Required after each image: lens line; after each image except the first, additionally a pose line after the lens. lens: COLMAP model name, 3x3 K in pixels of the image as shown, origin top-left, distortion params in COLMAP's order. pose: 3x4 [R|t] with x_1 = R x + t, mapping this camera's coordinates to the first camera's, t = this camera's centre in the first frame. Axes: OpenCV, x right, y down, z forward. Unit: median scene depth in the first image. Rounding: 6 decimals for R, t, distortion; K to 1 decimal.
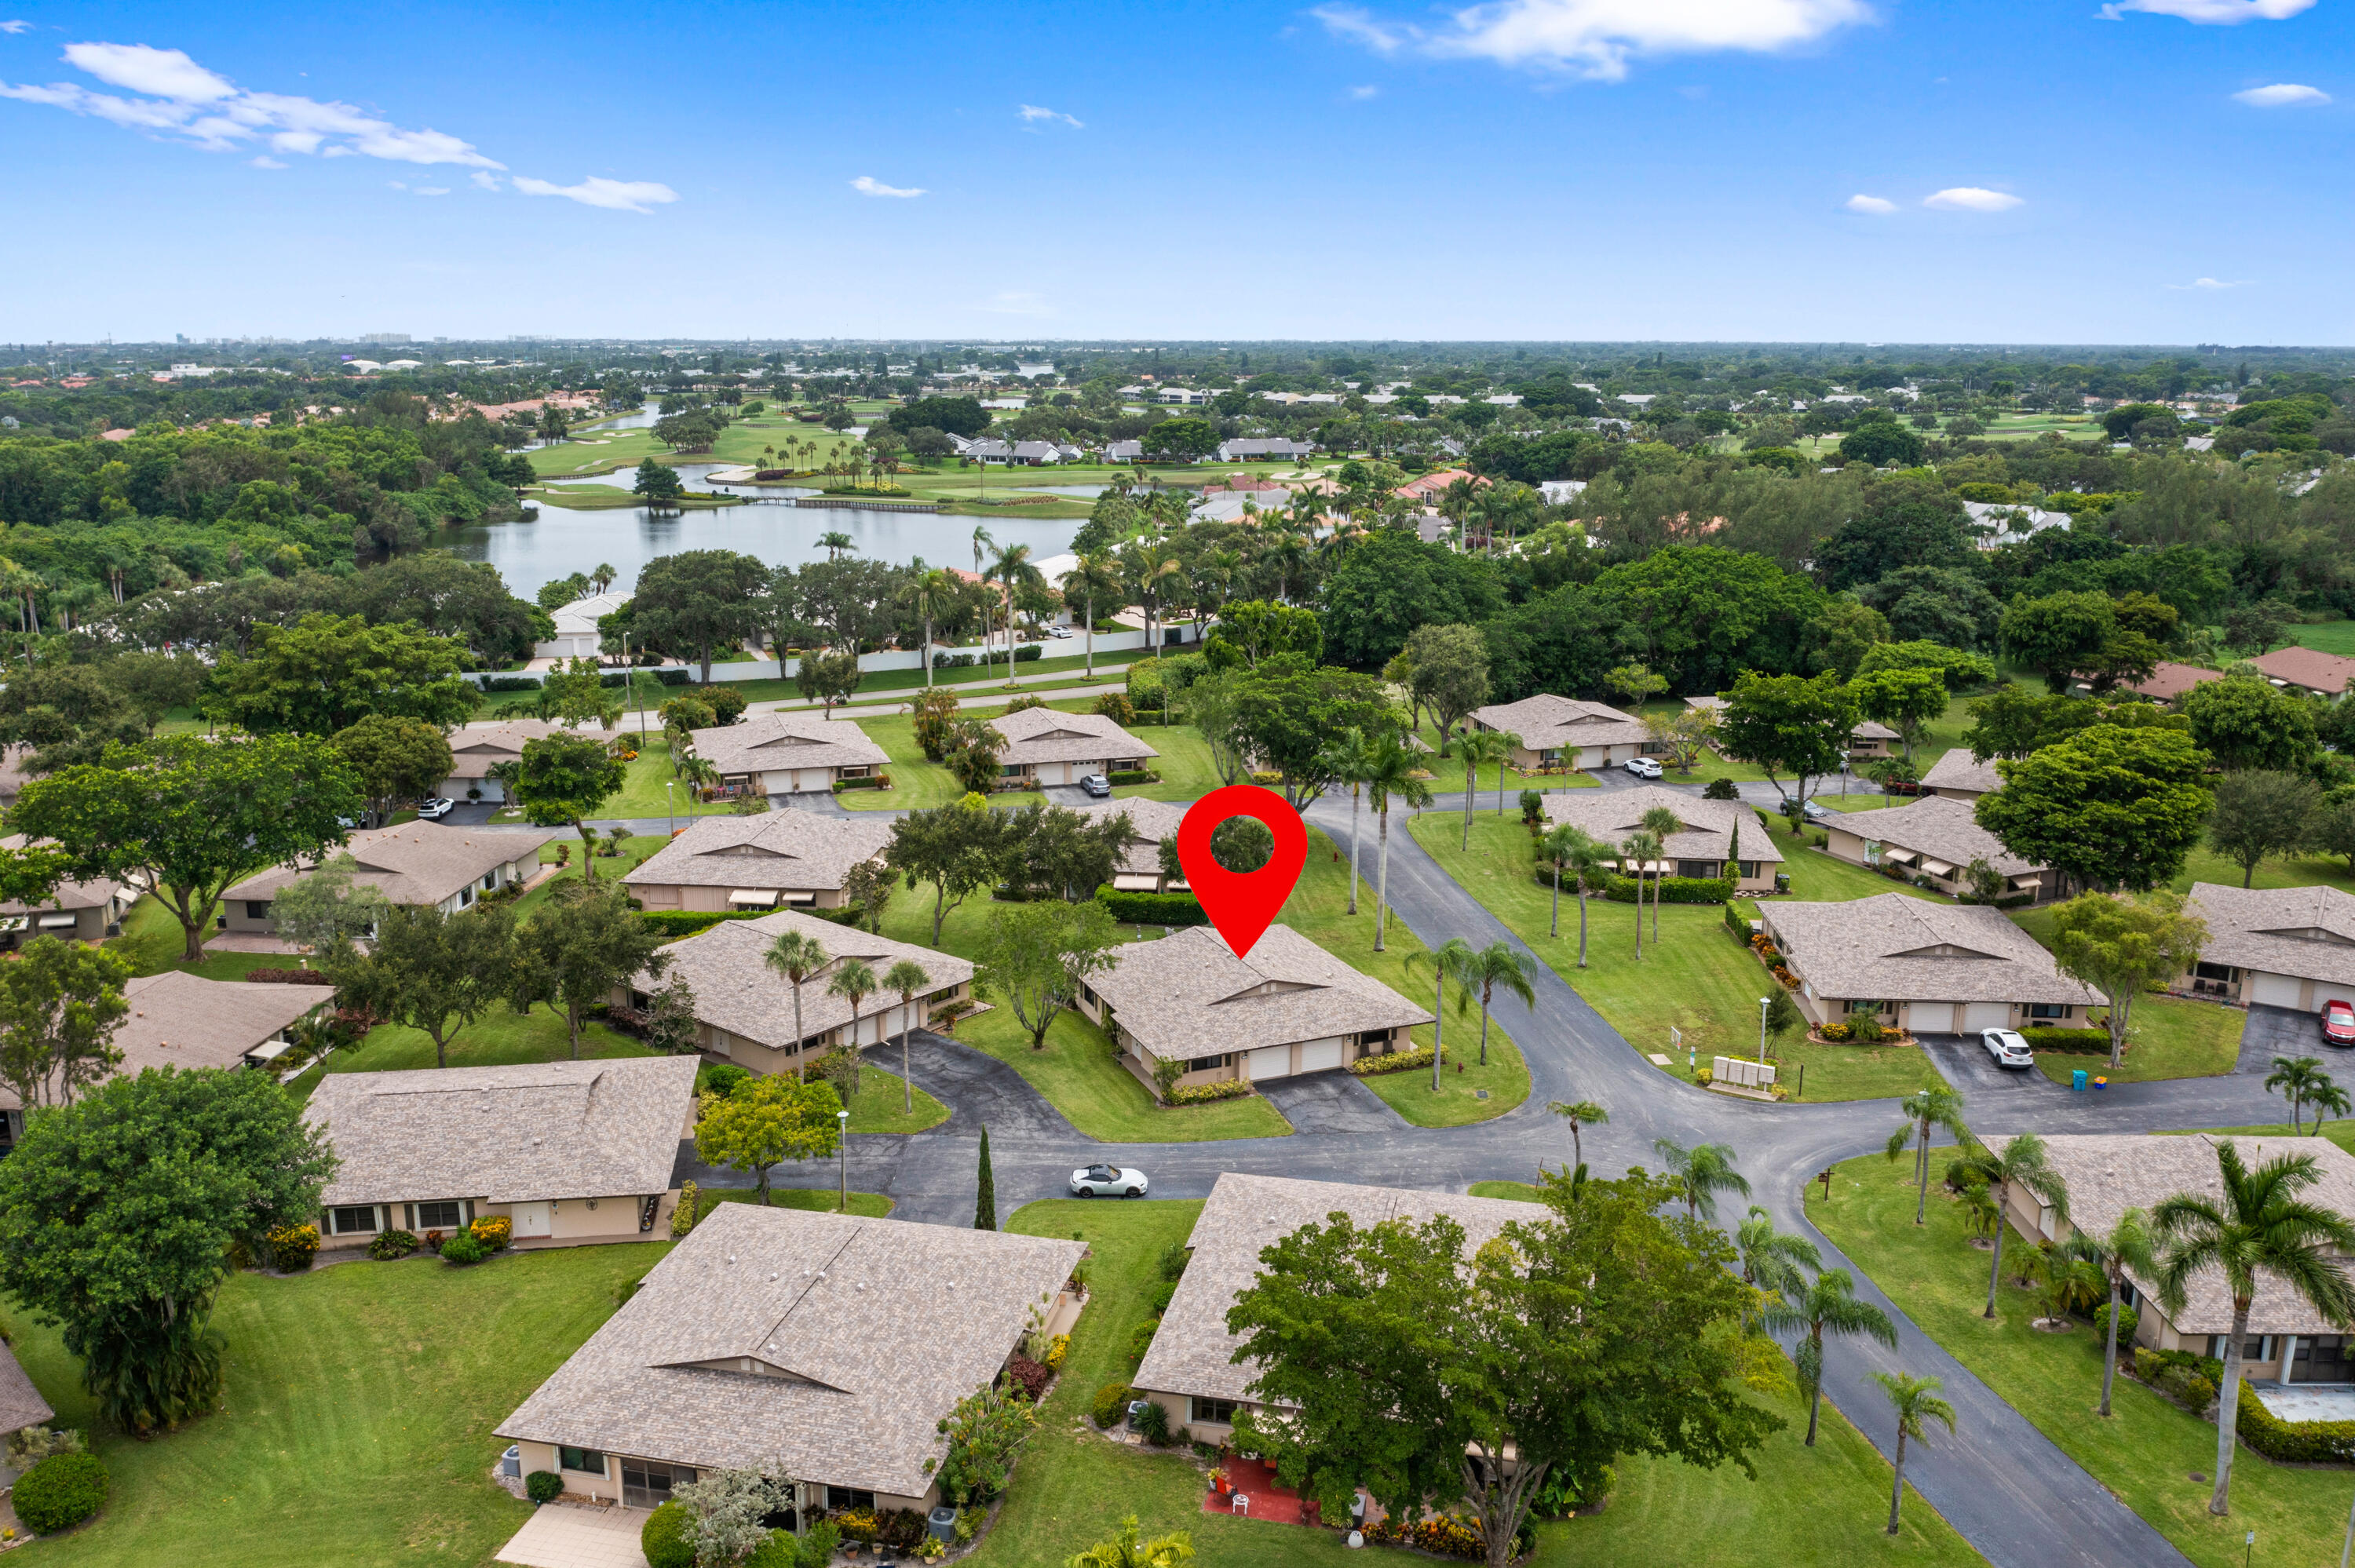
lens RADIAL K [[1897.0, 0, 1177.5], [0, 1897.0, 784.0], [0, 0, 1]] dist [-0.013723, 0.003913]
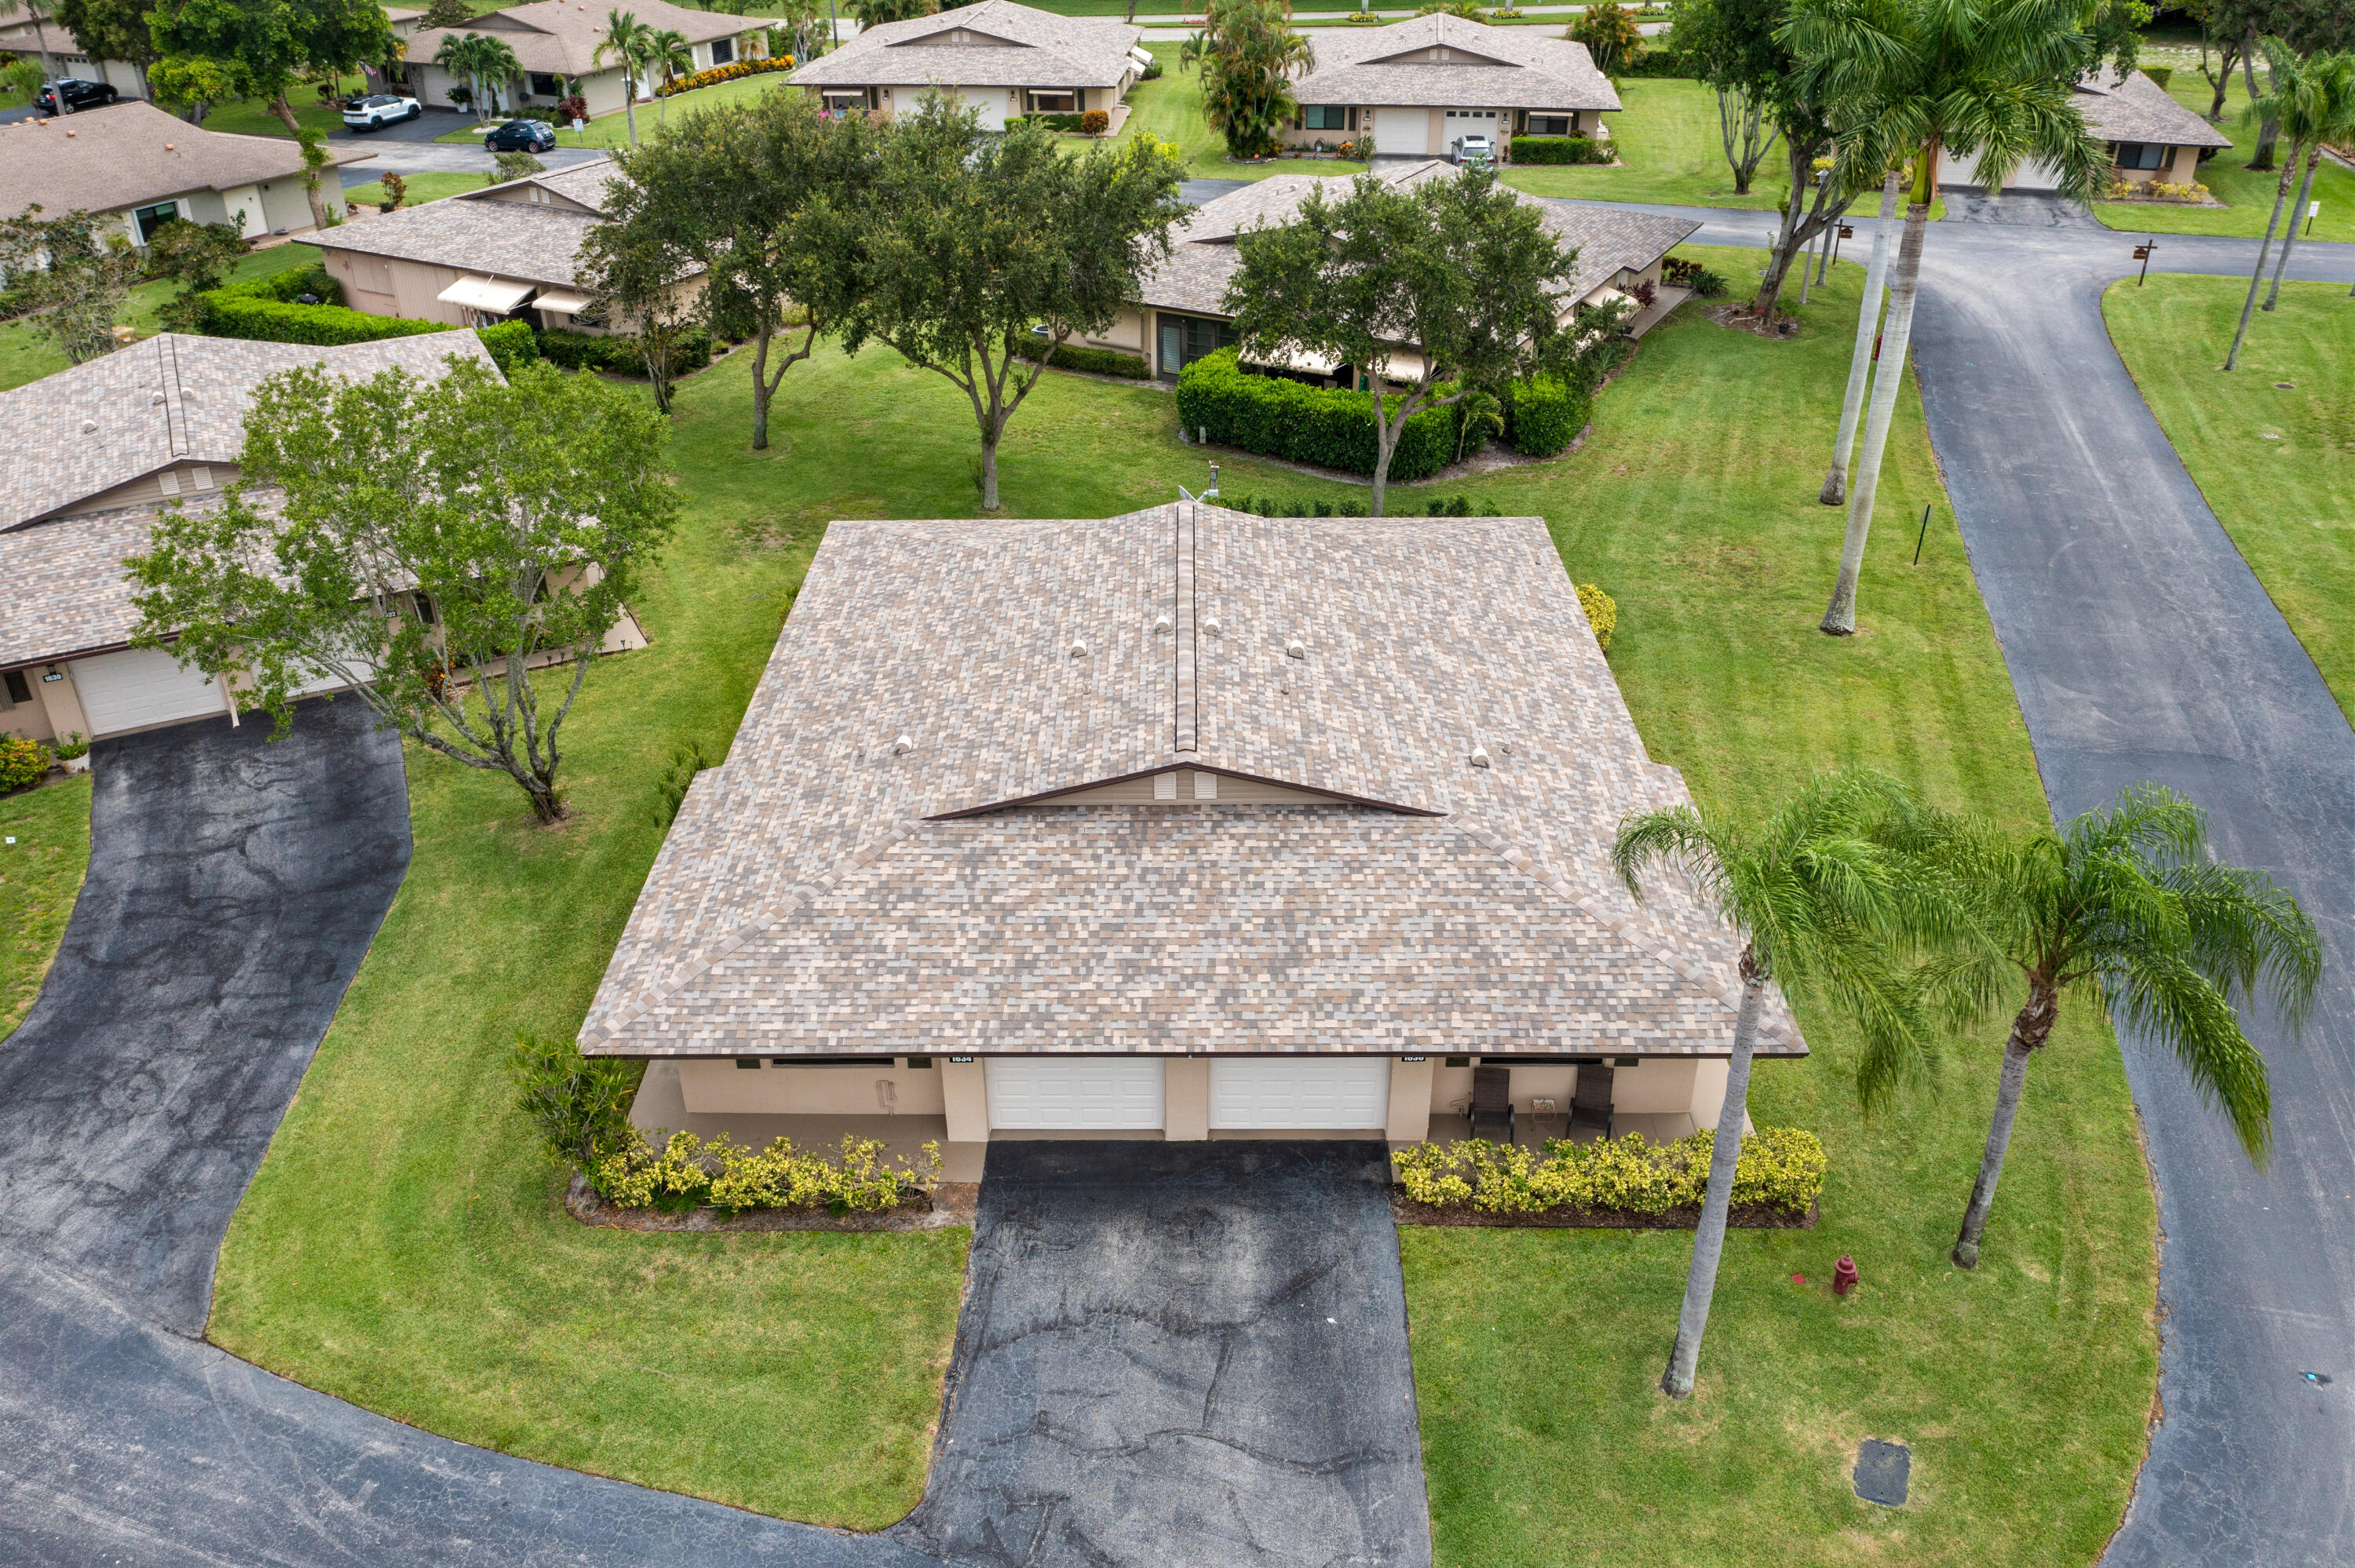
lens RADIAL K [[1897.0, 0, 1177.5], [0, 1897.0, 784.0], [0, 0, 1]] dist [-0.013723, 0.003913]
pose [[0.921215, 0.186704, -0.341326, 0.087739], [-0.083649, 0.951859, 0.294902, 0.017533], [0.379954, -0.243116, 0.892485, 0.479735]]
